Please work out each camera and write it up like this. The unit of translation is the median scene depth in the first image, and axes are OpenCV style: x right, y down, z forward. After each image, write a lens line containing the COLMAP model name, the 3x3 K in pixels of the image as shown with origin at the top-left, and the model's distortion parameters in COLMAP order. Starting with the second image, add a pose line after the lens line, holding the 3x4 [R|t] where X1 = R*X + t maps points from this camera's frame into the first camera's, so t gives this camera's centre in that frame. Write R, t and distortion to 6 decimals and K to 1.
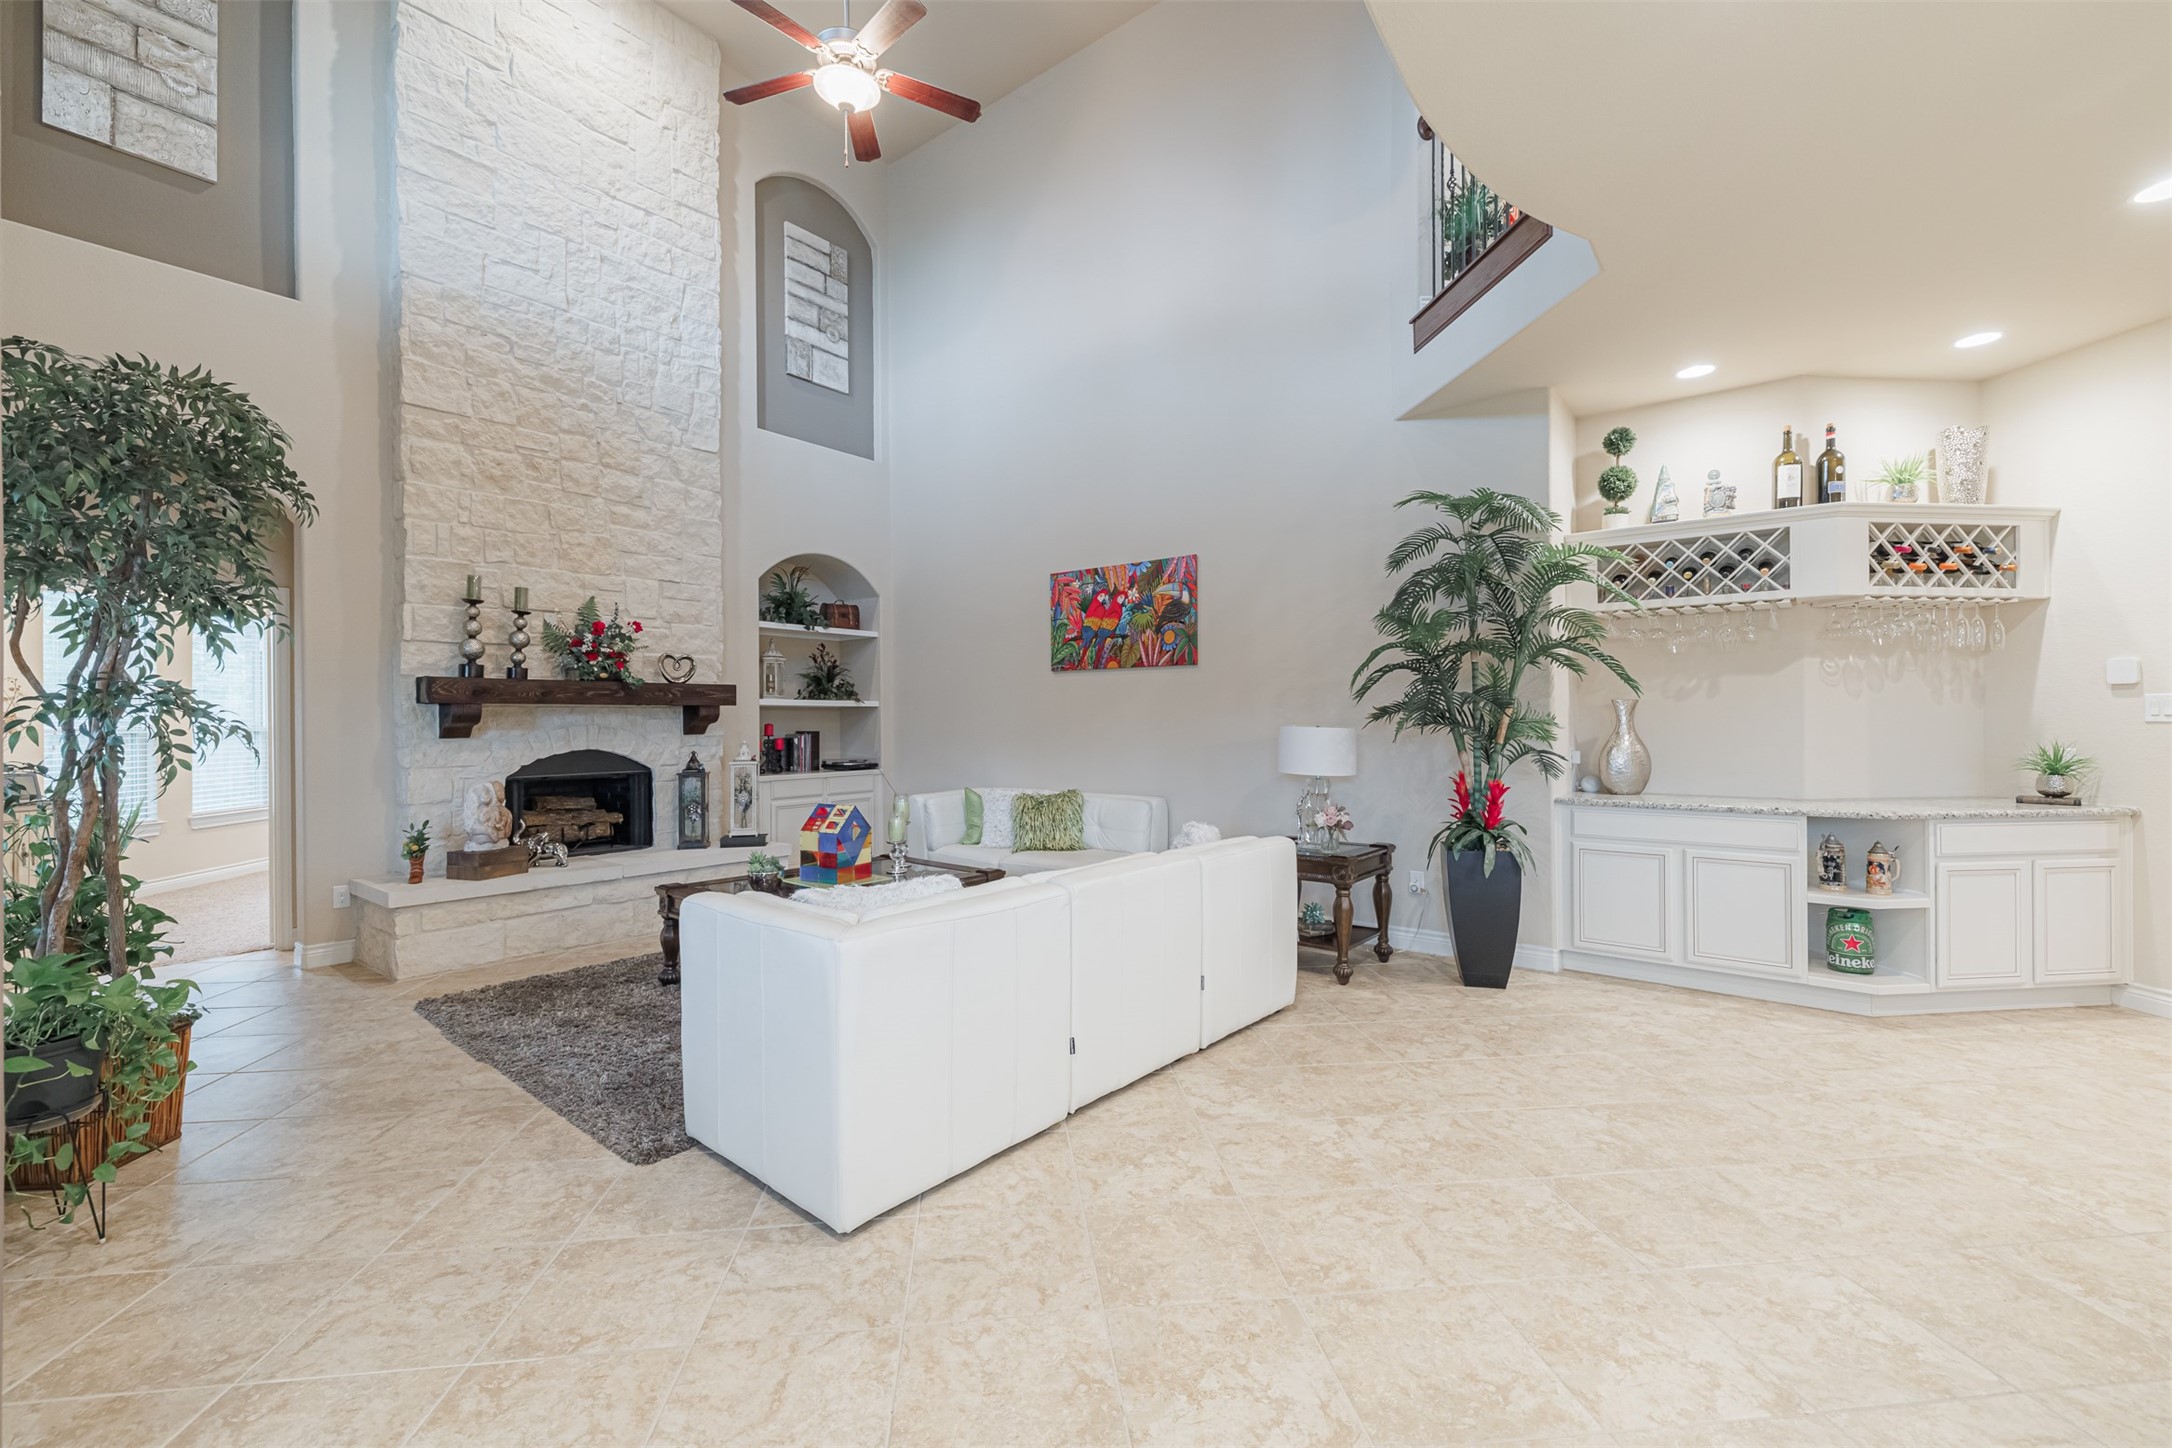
lens RADIAL K [[898.6, 0, 1085.7], [0, 898.6, 718.5], [0, 0, 1]] dist [0.014504, -0.004417]
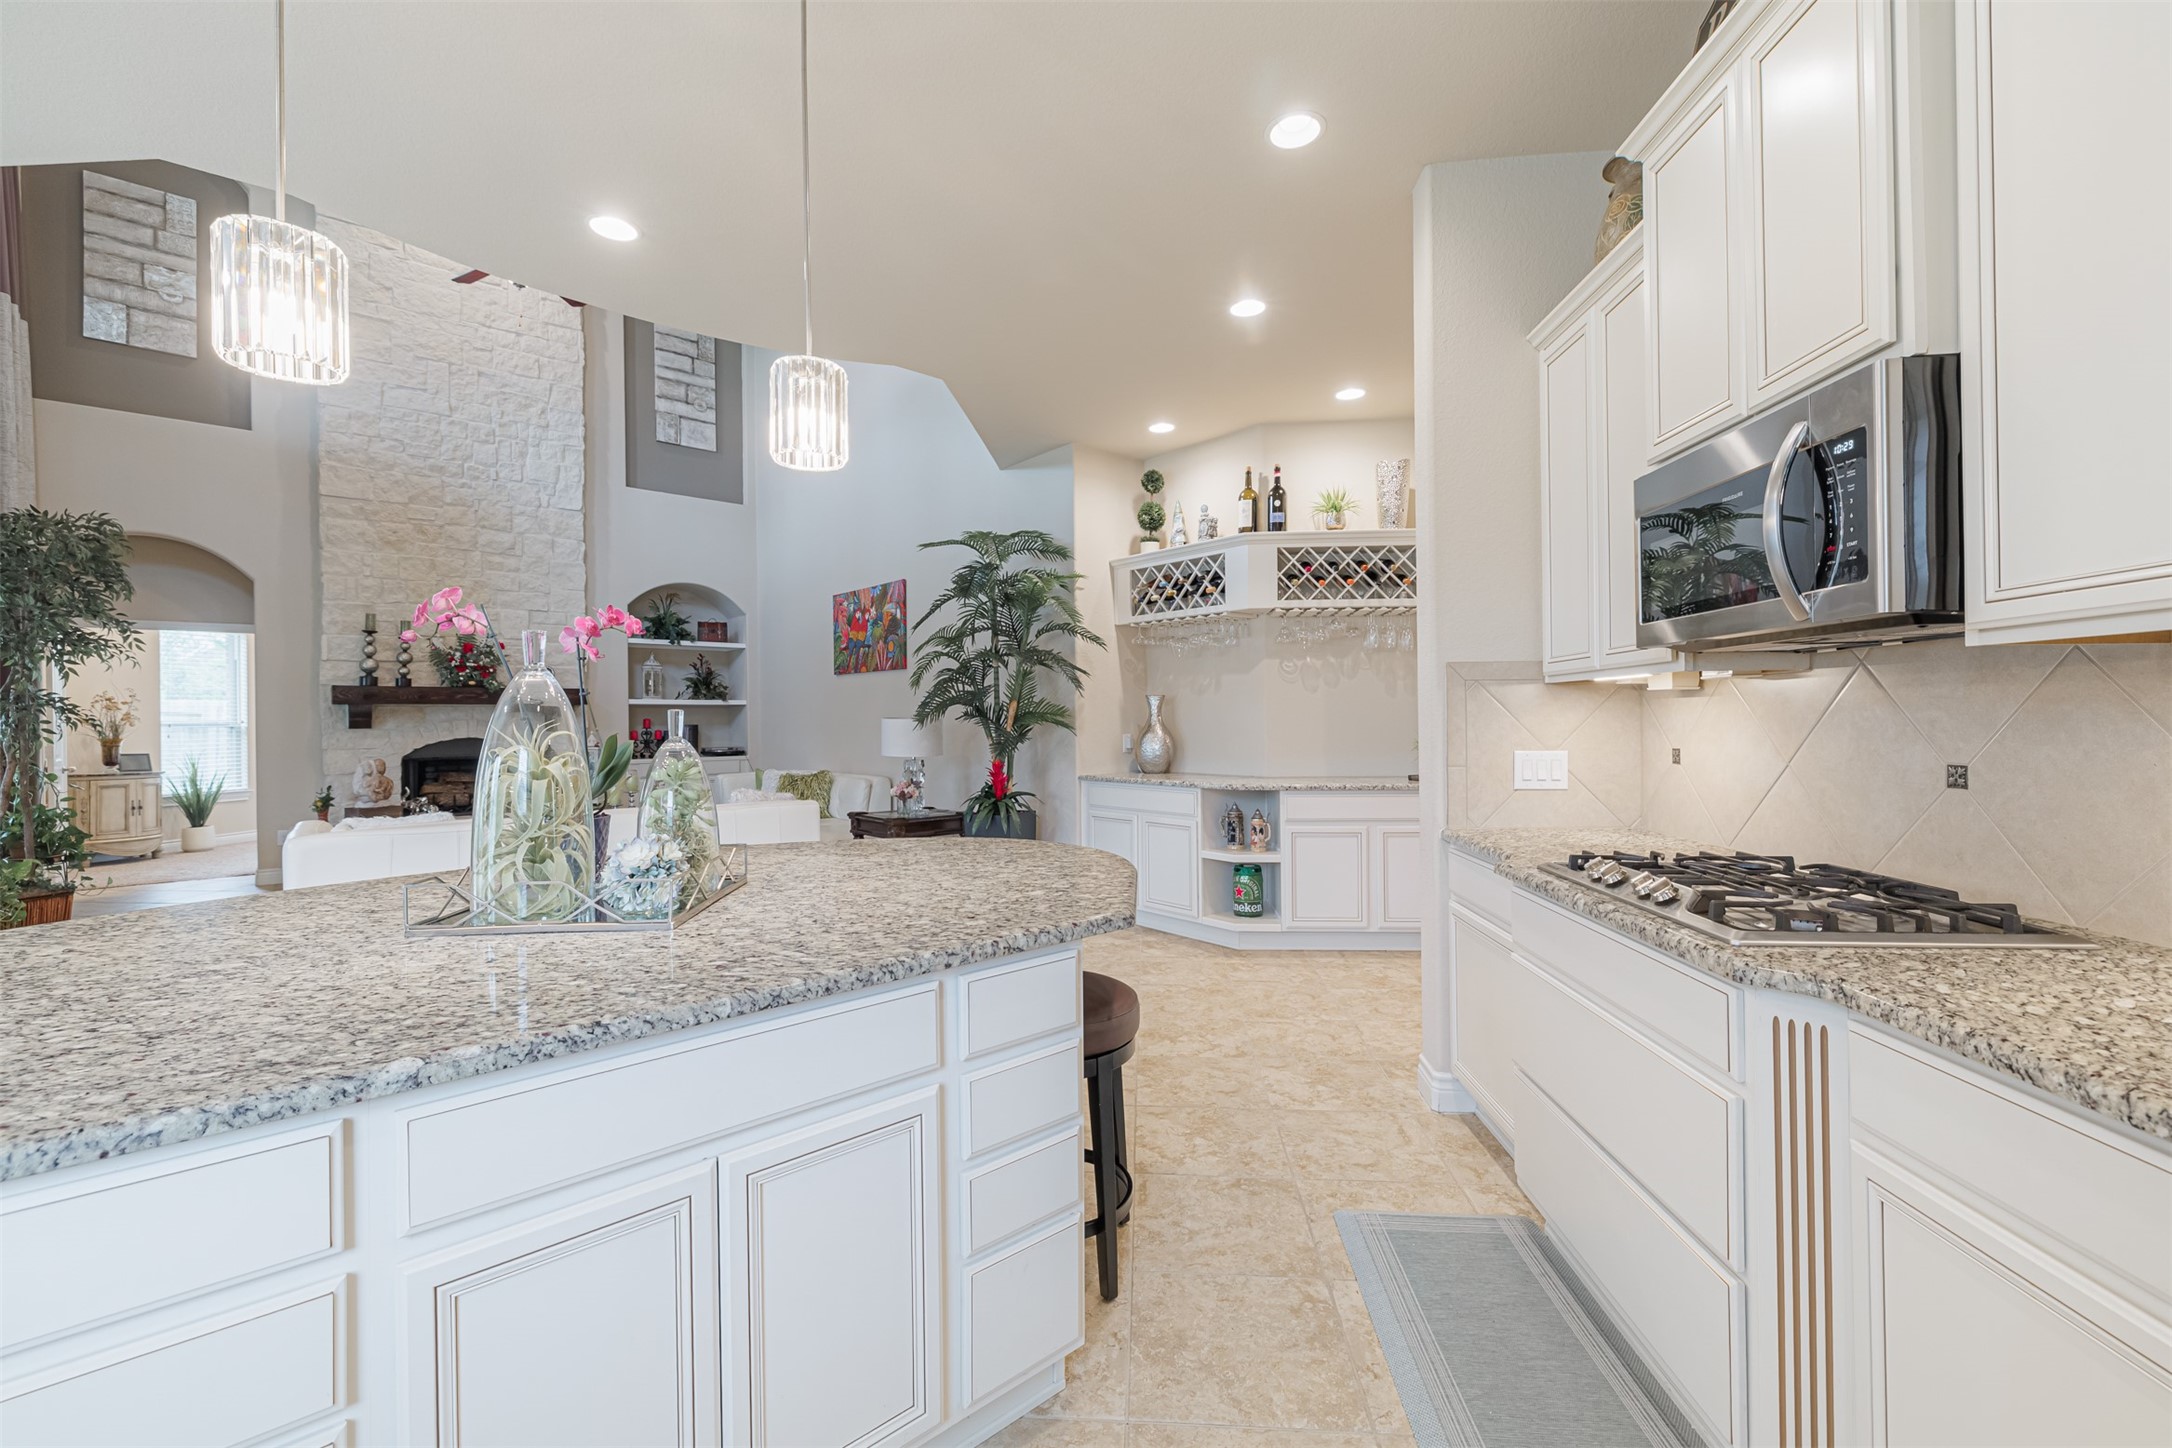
lens RADIAL K [[901.4, 0, 1084.6], [0, 901.4, 718.0], [0, 0, 1]] dist [0.012917, -0.004468]
pose [[0.983746, -0.003629, -0.179528, 0.648587], [0.004000, 0.999991, 0.001705, 0.006677], [0.179520, -0.002396, 0.983751, -0.184966]]
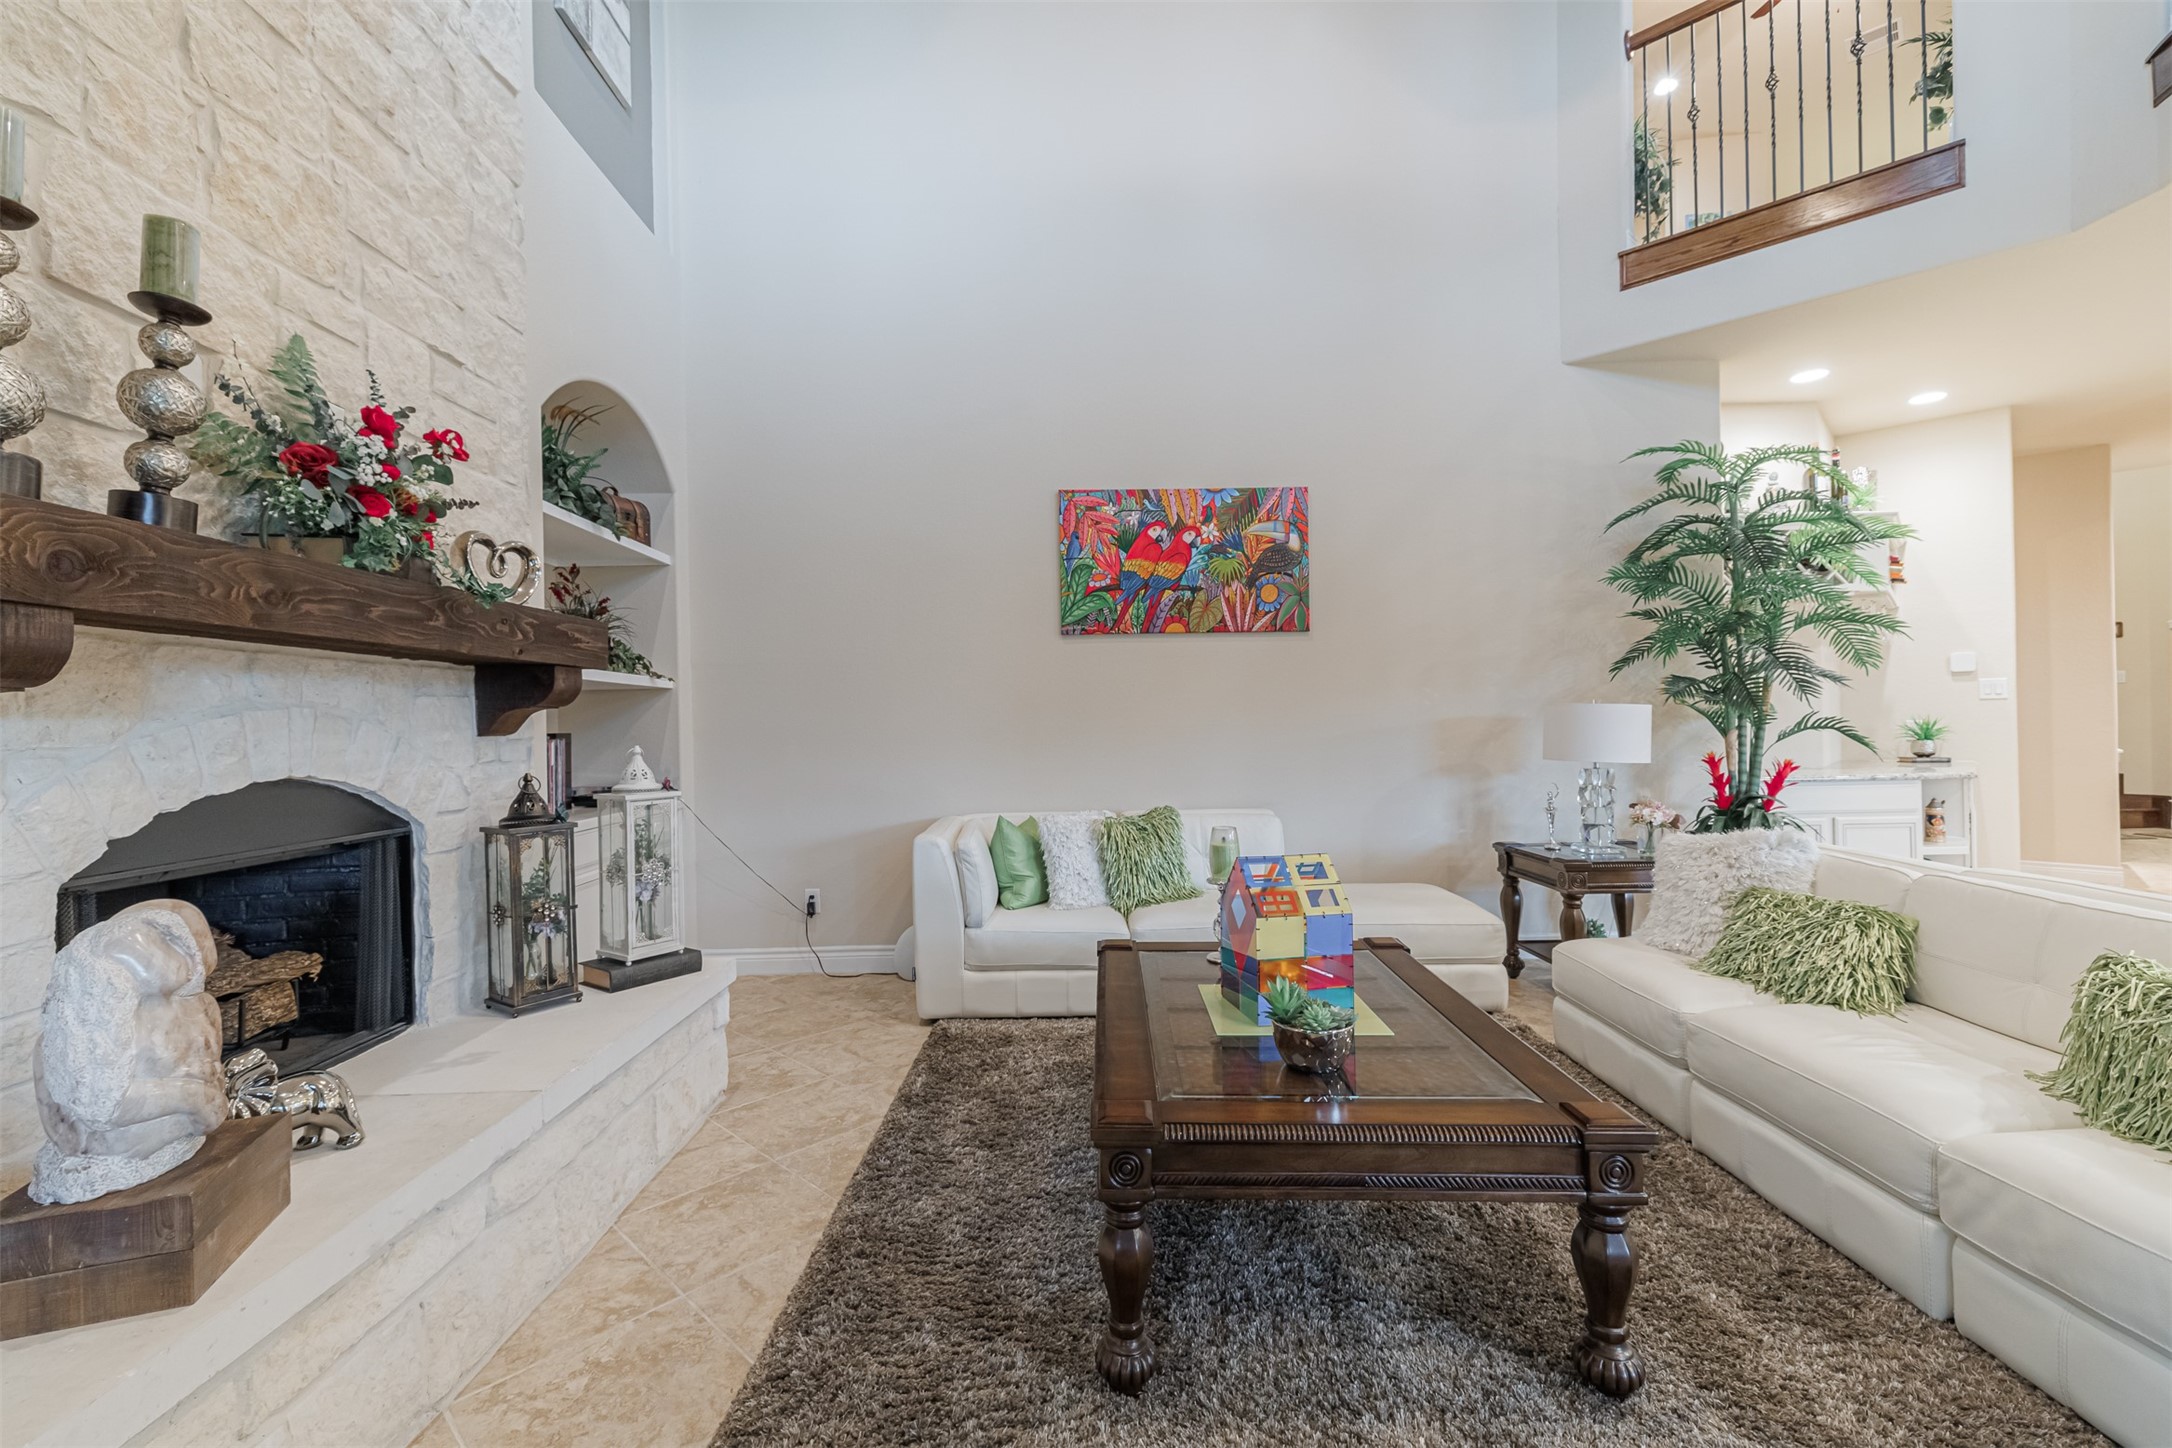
lens RADIAL K [[907.4, 0, 1063.4], [0, 907.4, 724.9], [0, 0, 1]] dist [0.001938, 0.000074]
pose [[0.778587, -0.009321, 0.627467, -0.580907], [0.013176, 0.999912, -0.001494, 0.019732], [-0.627398, 0.009431, 0.778642, 0.590224]]
